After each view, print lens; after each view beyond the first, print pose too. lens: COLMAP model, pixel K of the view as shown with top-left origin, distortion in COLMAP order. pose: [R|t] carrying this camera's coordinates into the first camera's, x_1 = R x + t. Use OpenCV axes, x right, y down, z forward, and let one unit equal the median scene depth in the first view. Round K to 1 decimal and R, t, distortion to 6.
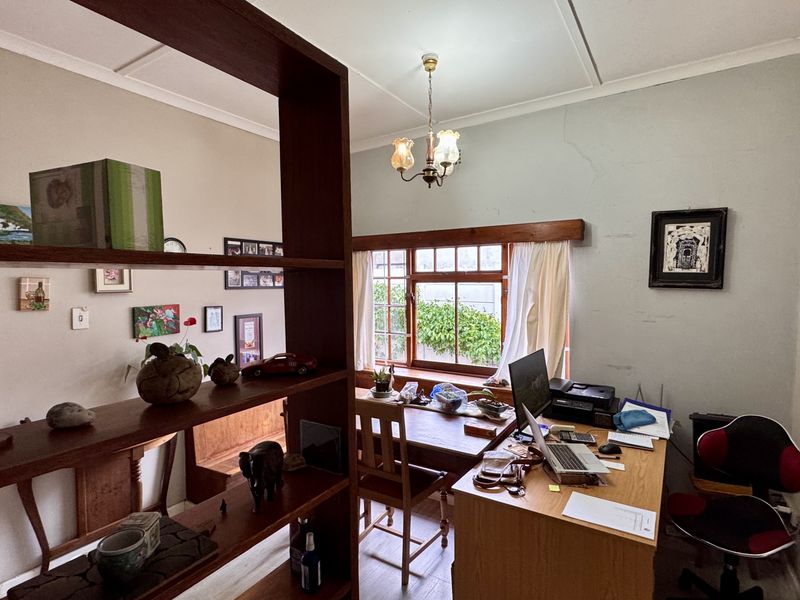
lens RADIAL K [[425.0, 0, 399.8], [0, 425.0, 301.5], [0, 0, 1]] dist [-0.002272, -0.000580]
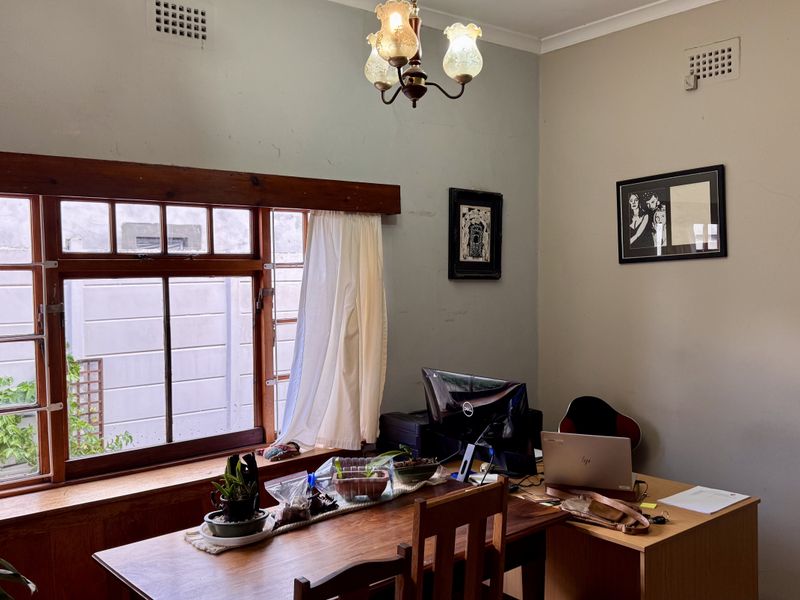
lens RADIAL K [[749.2, 0, 400.0], [0, 749.2, 298.5], [0, 0, 1]] dist [-0.000719, 0.000000]
pose [[0.288786, -0.034228, 0.956781, -0.849332], [0.057486, 0.998177, 0.018358, -0.028692], [-0.955666, 0.049700, 0.290228, 0.690243]]
